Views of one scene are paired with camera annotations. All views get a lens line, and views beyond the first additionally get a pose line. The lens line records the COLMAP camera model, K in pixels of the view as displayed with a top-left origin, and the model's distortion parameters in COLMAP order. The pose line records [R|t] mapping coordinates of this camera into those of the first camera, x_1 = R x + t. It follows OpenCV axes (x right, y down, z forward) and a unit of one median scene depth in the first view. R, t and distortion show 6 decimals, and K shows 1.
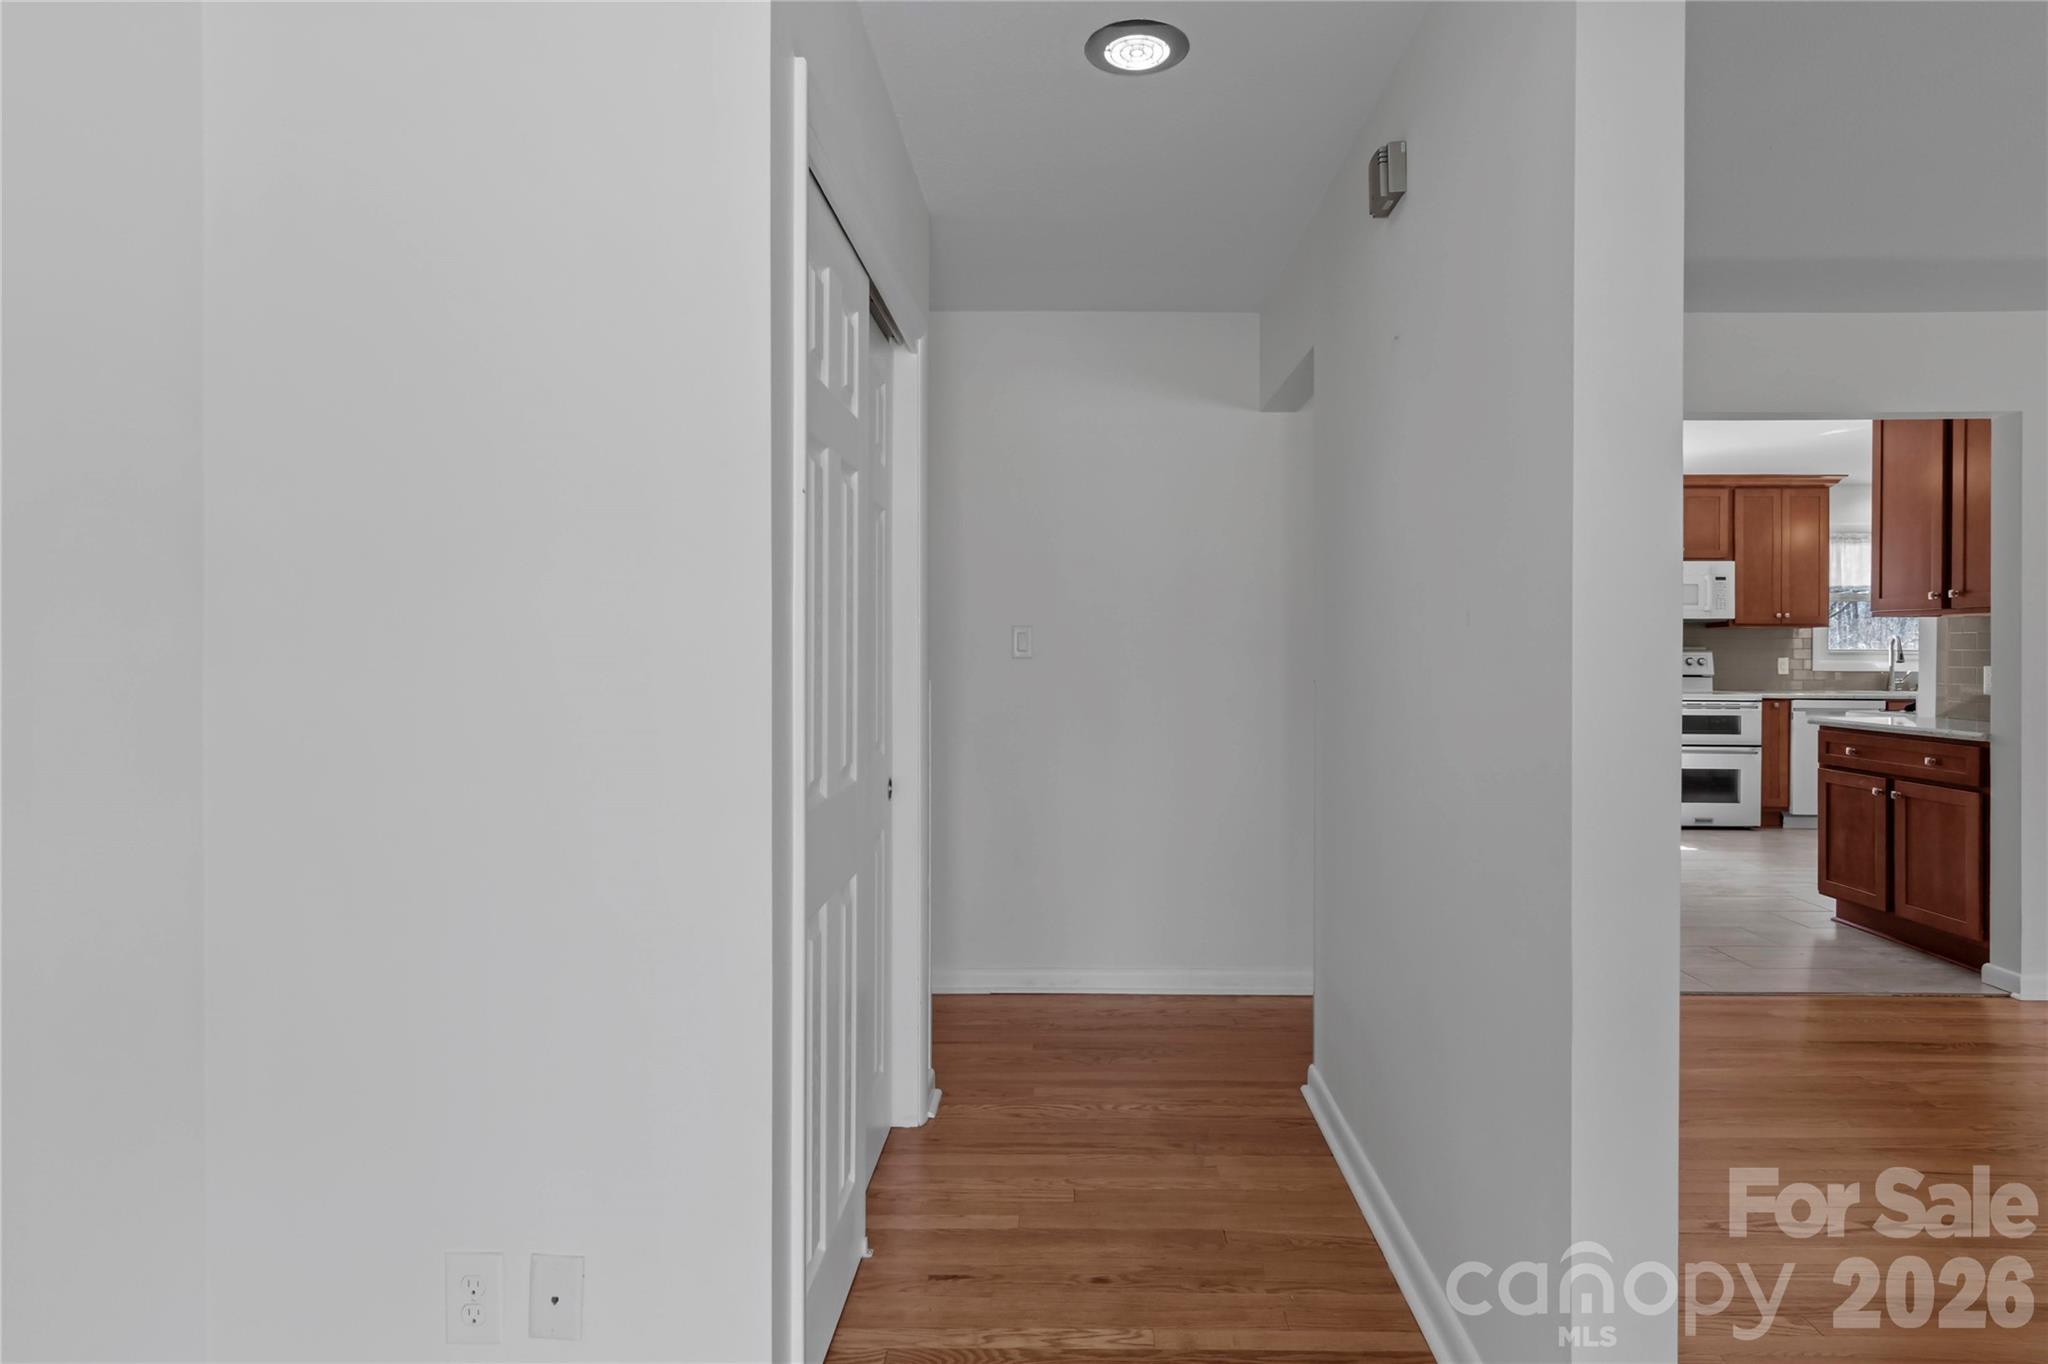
lens RADIAL K [[1119.8, 0, 1024.8], [0, 1119.8, 656.3], [0, 0, 1]] dist [0.002556, 0.001262]
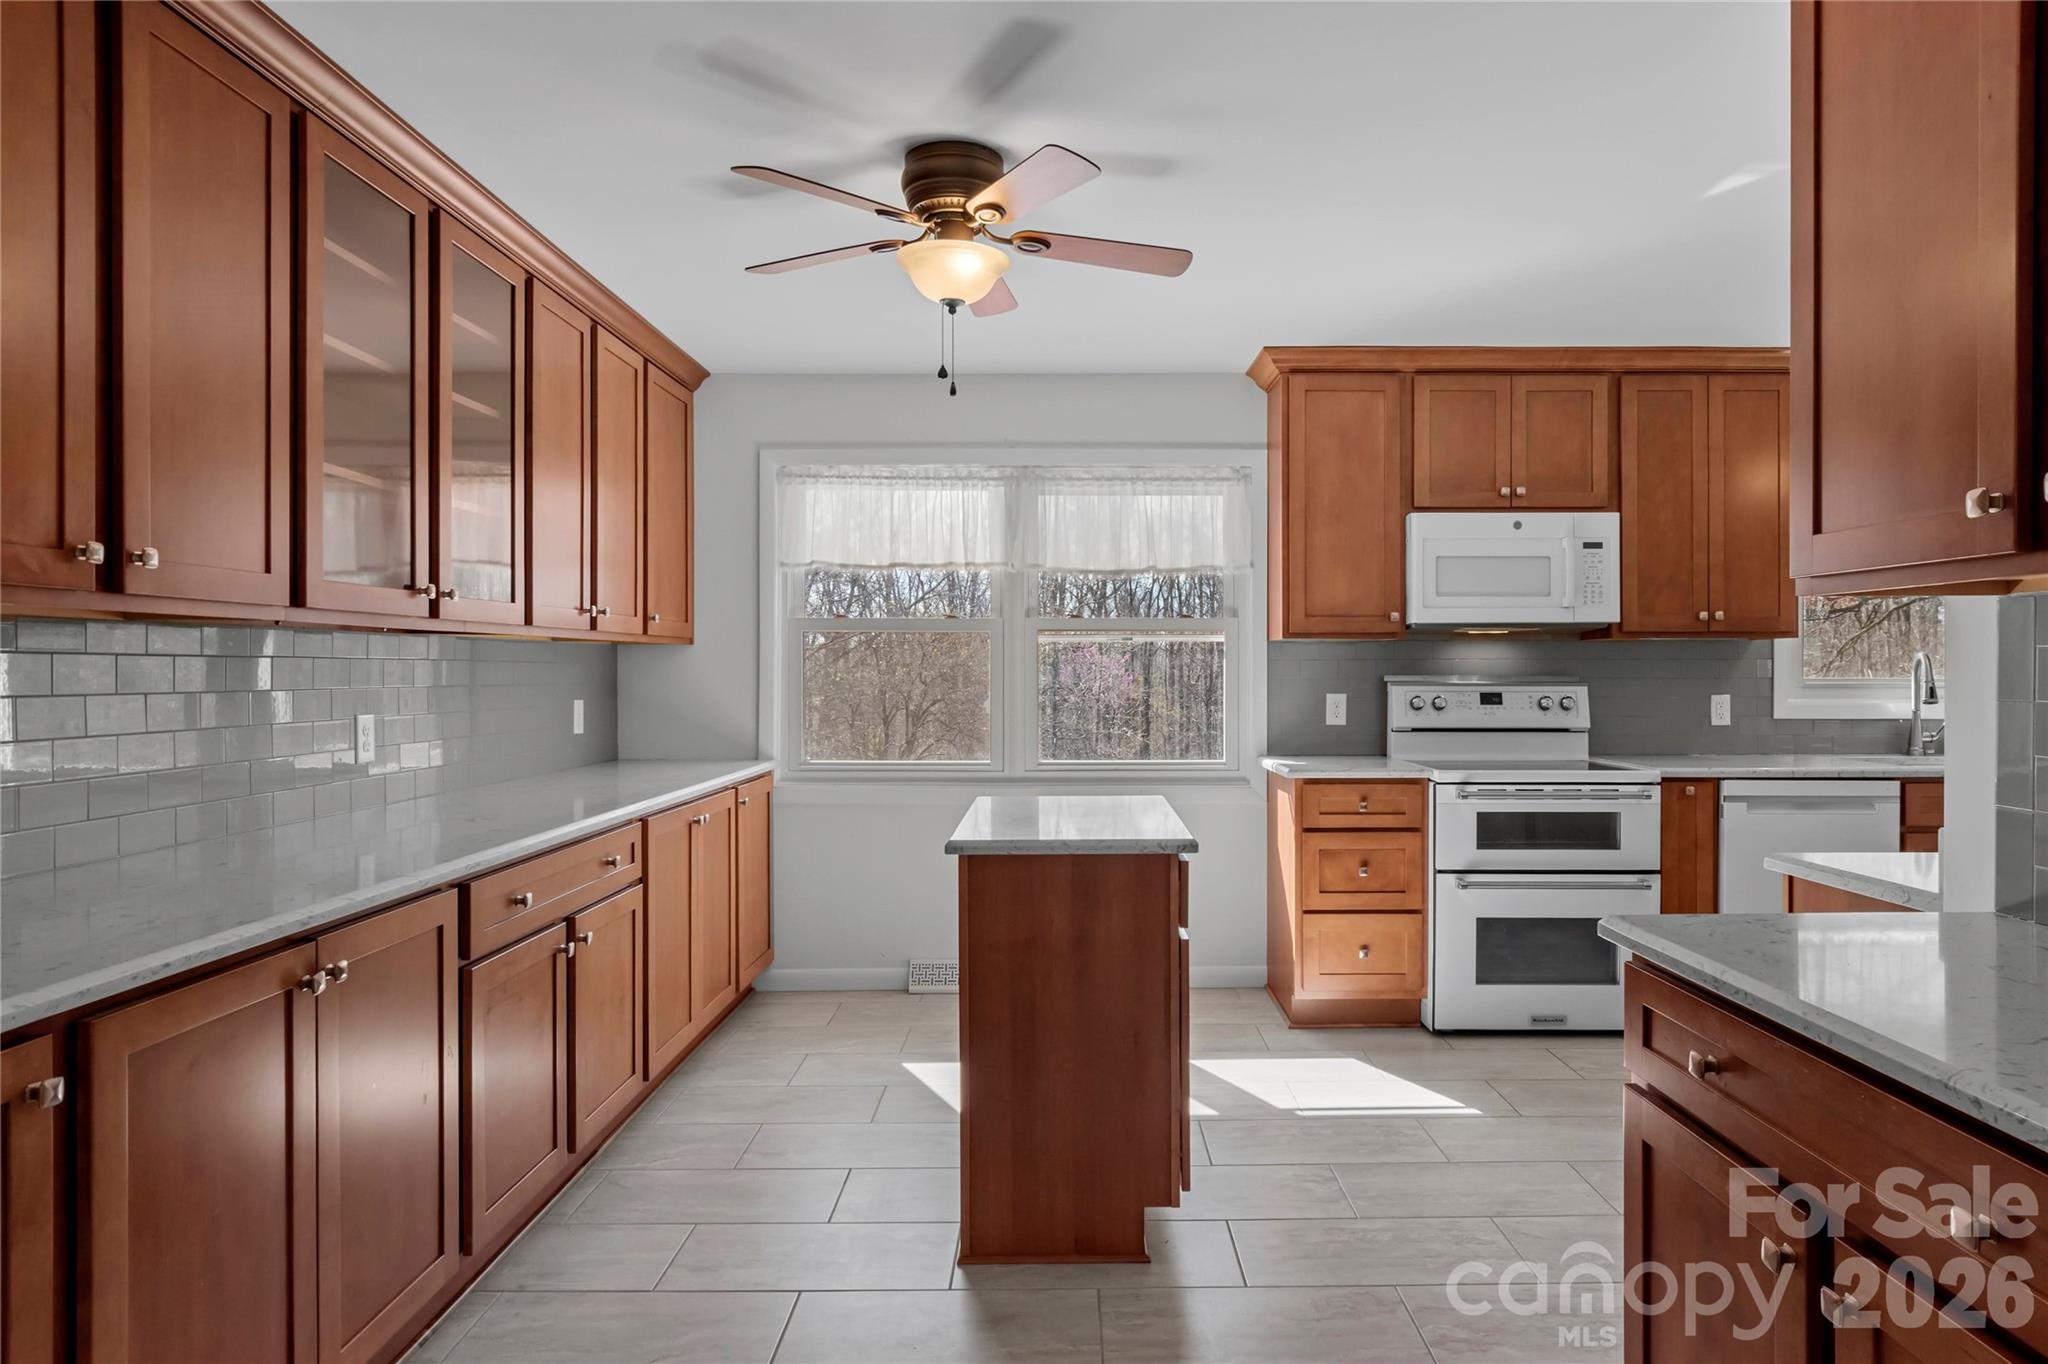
lens RADIAL K [[1239.4, 0, 1024.0], [0, 1239.4, 682.0], [0, 0, 1]] dist [-0.006327, -0.000983]
pose [[0.999872, -0.005276, 0.015120, 0.364746], [0.005241, 0.999983, 0.002378, -0.008951], [-0.015133, -0.002298, 0.999883, 0.449275]]
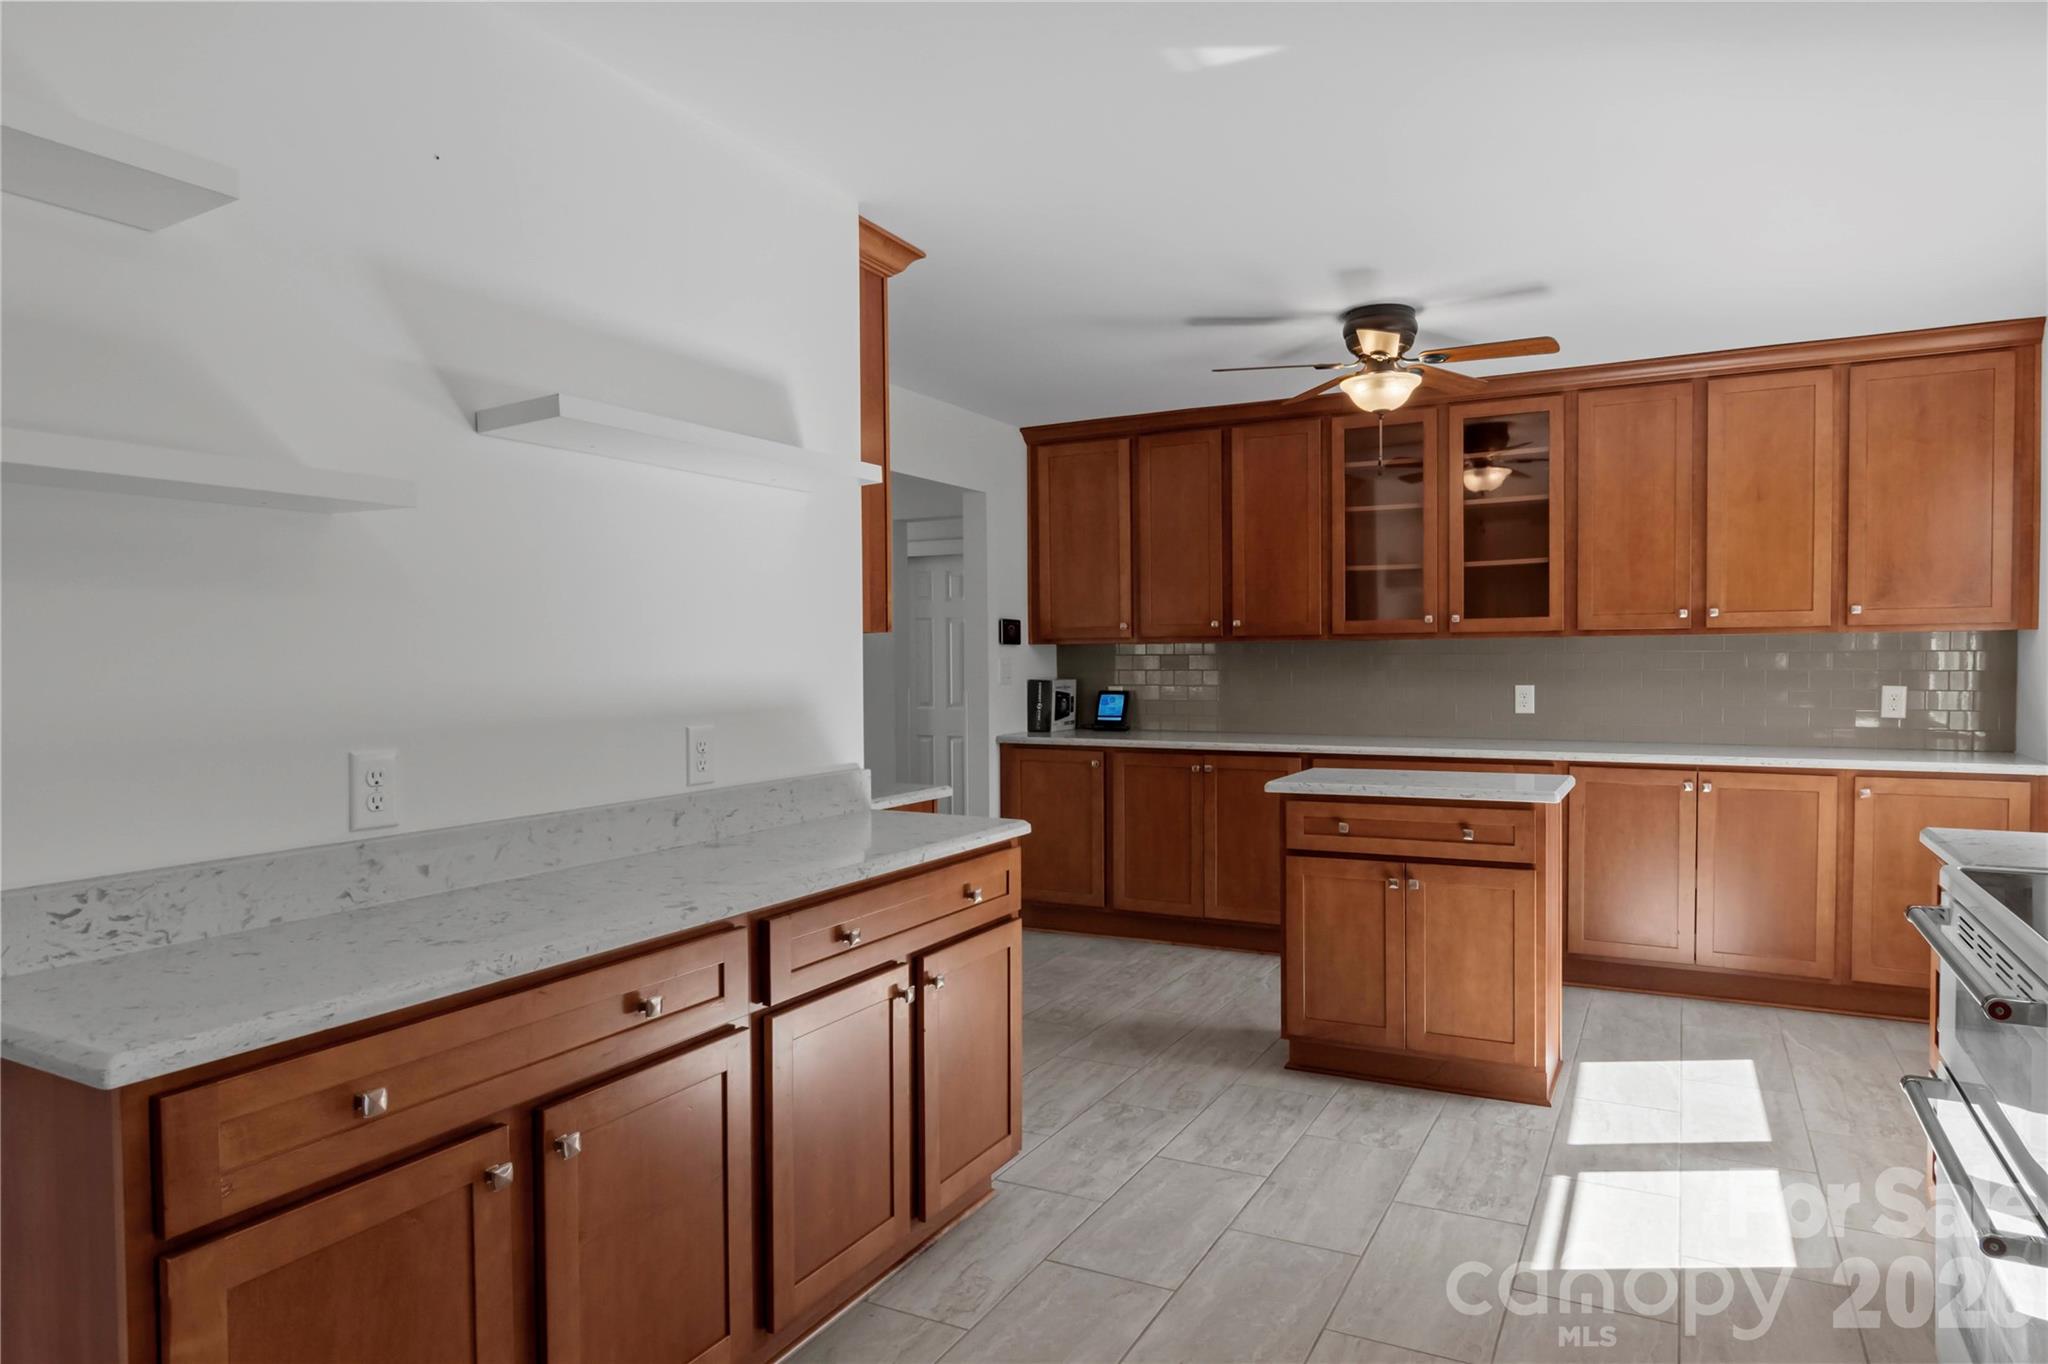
lens RADIAL K [[1239.4, 0, 1024.0], [0, 1239.4, 682.0], [0, 0, 1]] dist [-0.006327, -0.000983]
pose [[-0.478974, 0.018136, -0.877642, 1.137526], [-0.005704, 0.999701, 0.023772, -0.010465], [0.877811, 0.016392, -0.478727, 1.173582]]
